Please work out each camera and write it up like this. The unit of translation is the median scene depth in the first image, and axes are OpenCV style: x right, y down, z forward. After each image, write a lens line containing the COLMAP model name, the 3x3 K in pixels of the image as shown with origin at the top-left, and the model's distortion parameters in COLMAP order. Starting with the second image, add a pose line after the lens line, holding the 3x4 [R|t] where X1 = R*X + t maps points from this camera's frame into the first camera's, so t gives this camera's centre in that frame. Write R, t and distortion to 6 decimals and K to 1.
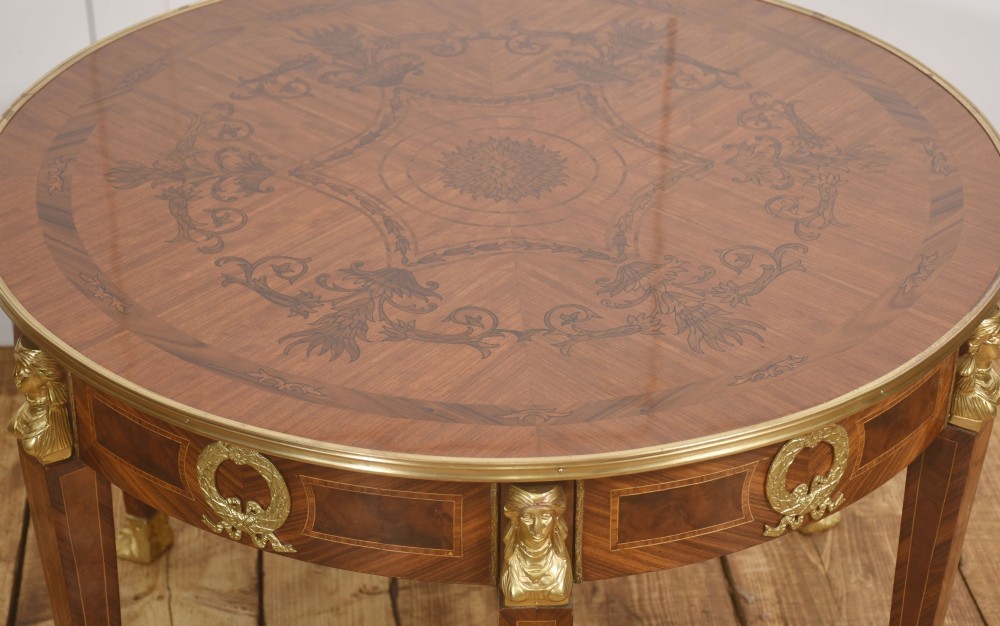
lens RADIAL K [[2181.6, 0, 524.0], [0, 2181.6, 340.2], [0, 0, 1]] dist [0.438861, 0.000000]
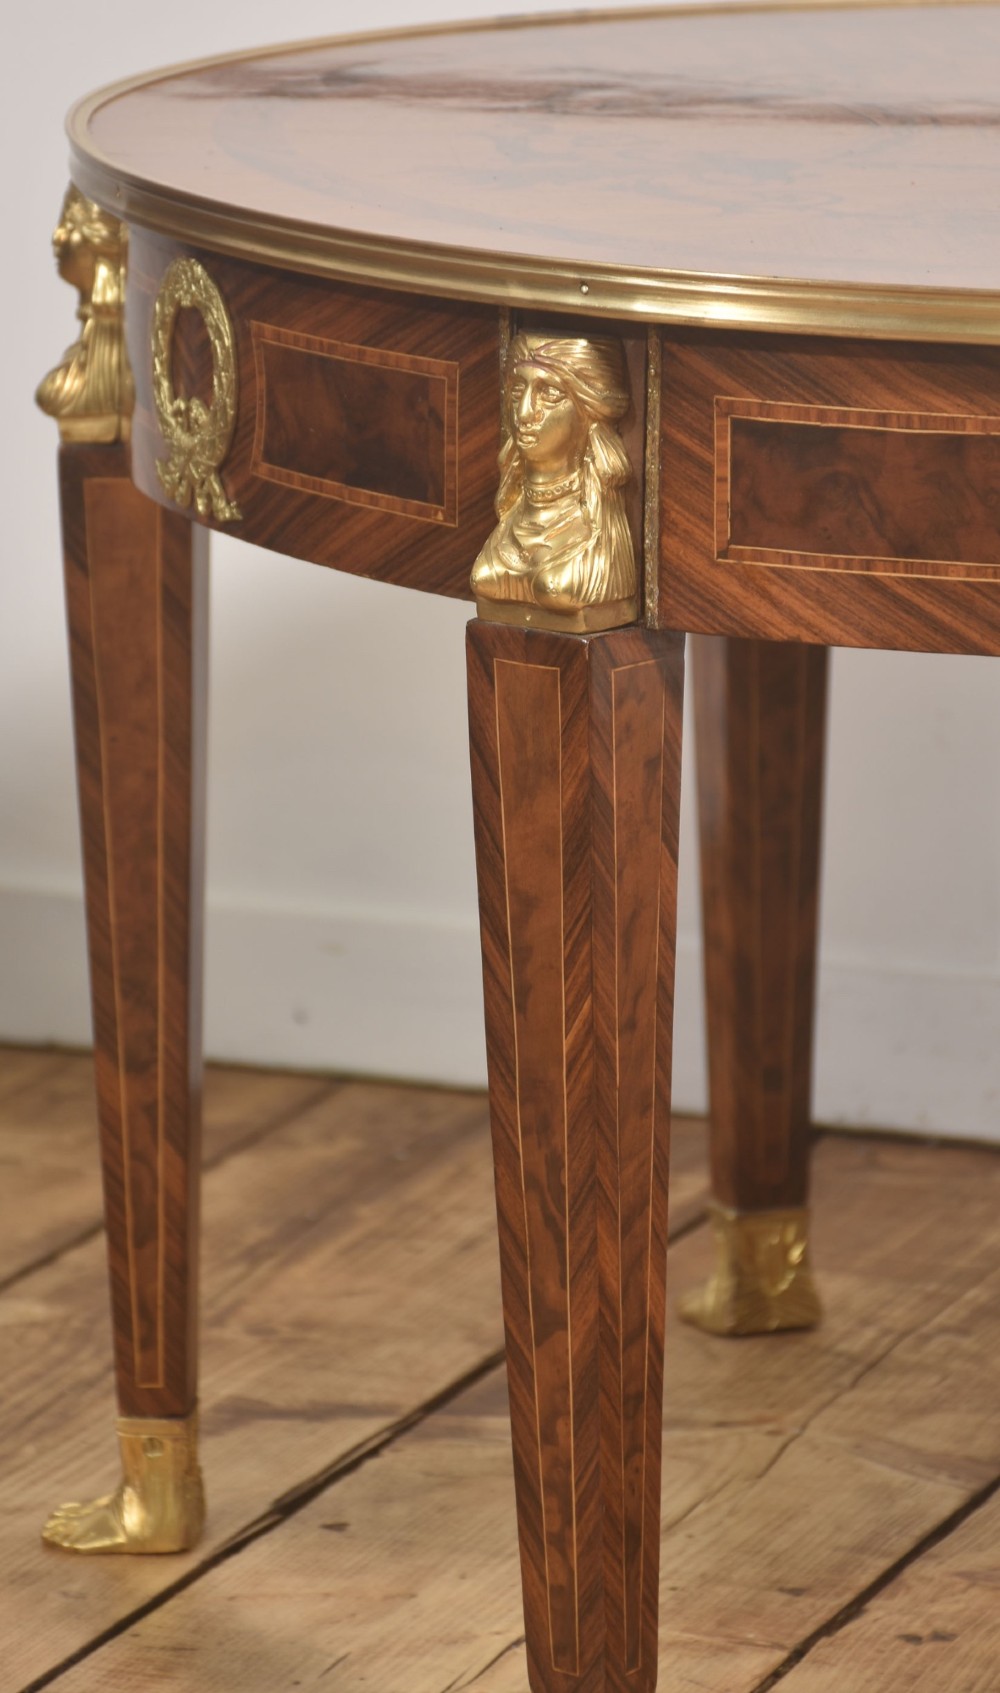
lens RADIAL K [[9291.6, 0, 418.3], [0, 9291.6, 830.8], [0, 0, 1]] dist [1.552476, 0.000000]
pose [[0.748856, 0.129947, -0.649867, 1.270600], [-0.357724, 0.904728, -0.231304, 0.622155], [0.557896, 0.405687, 0.723996, -0.425155]]
